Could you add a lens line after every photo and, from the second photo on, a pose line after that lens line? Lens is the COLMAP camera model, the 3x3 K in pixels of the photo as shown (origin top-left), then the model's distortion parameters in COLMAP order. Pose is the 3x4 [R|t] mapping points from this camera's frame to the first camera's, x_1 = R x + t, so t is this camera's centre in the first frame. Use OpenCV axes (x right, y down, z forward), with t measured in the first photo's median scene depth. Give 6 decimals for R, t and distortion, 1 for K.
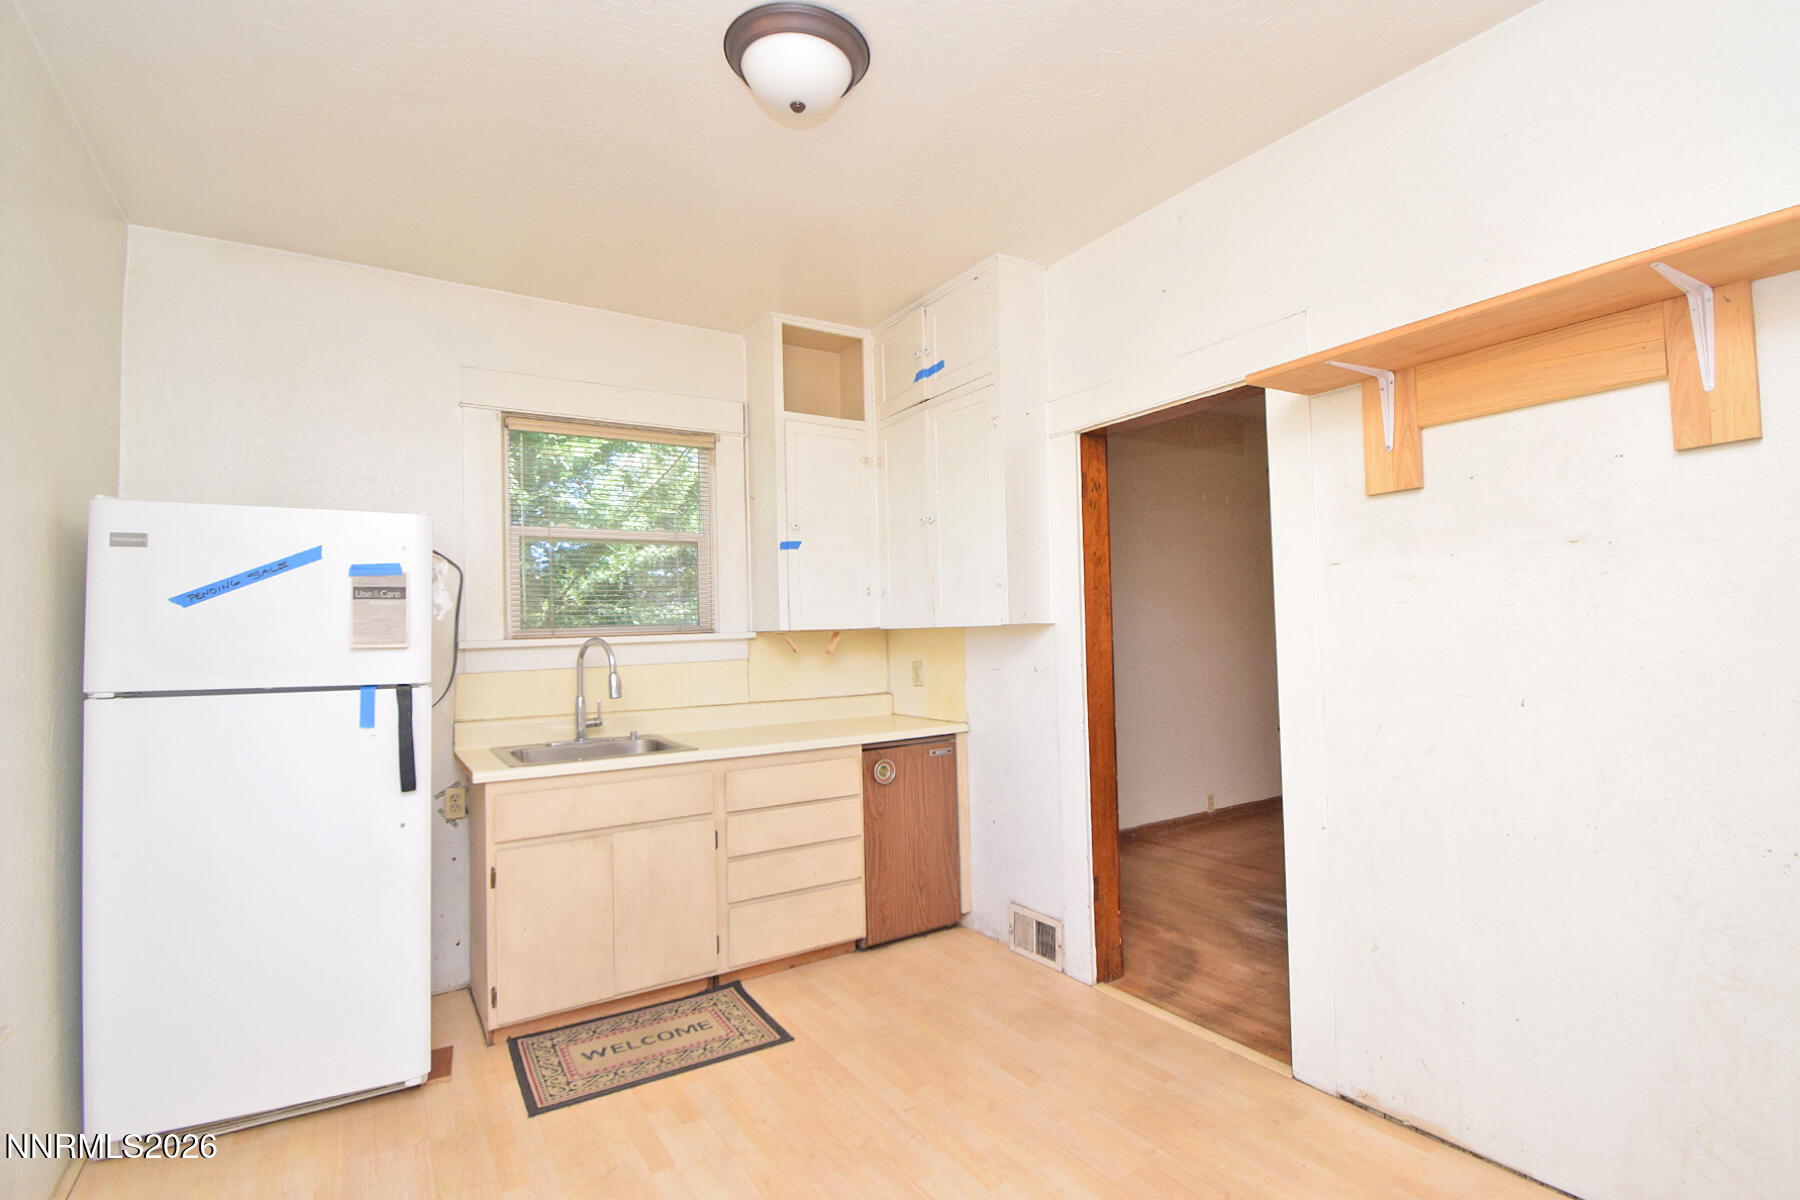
lens RADIAL K [[828.8, 0, 898.7], [0, 828.8, 606.0], [0, 0, 1]] dist [0.025804, -0.026315]
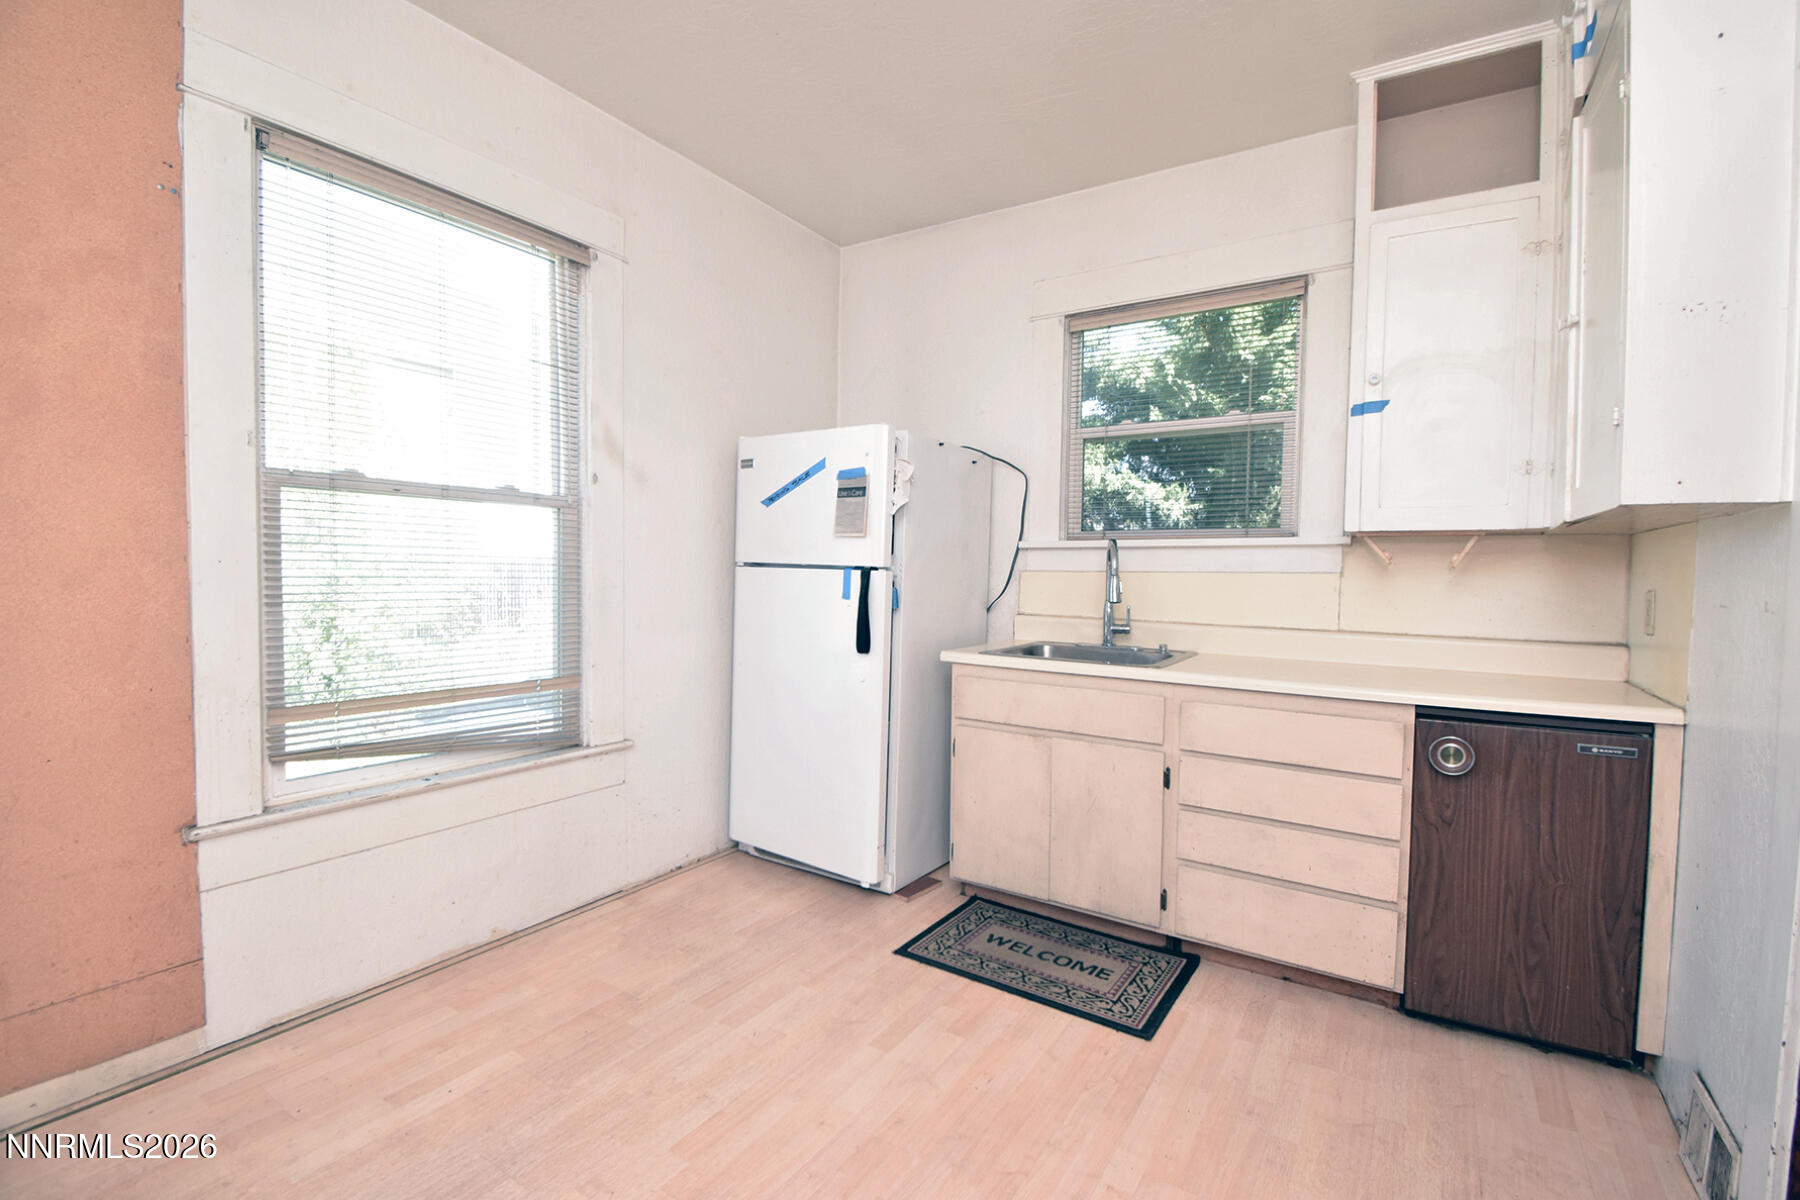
lens RADIAL K [[794.6, 0, 881.6], [0, 794.6, 601.8], [0, 0, 1]] dist [0.017997, -0.021552]
pose [[0.427330, 0.069576, -0.901415, 0.374675], [0.001674, 0.996972, 0.077745, 0.043482], [0.904094, -0.034731, 0.425920, 0.417460]]
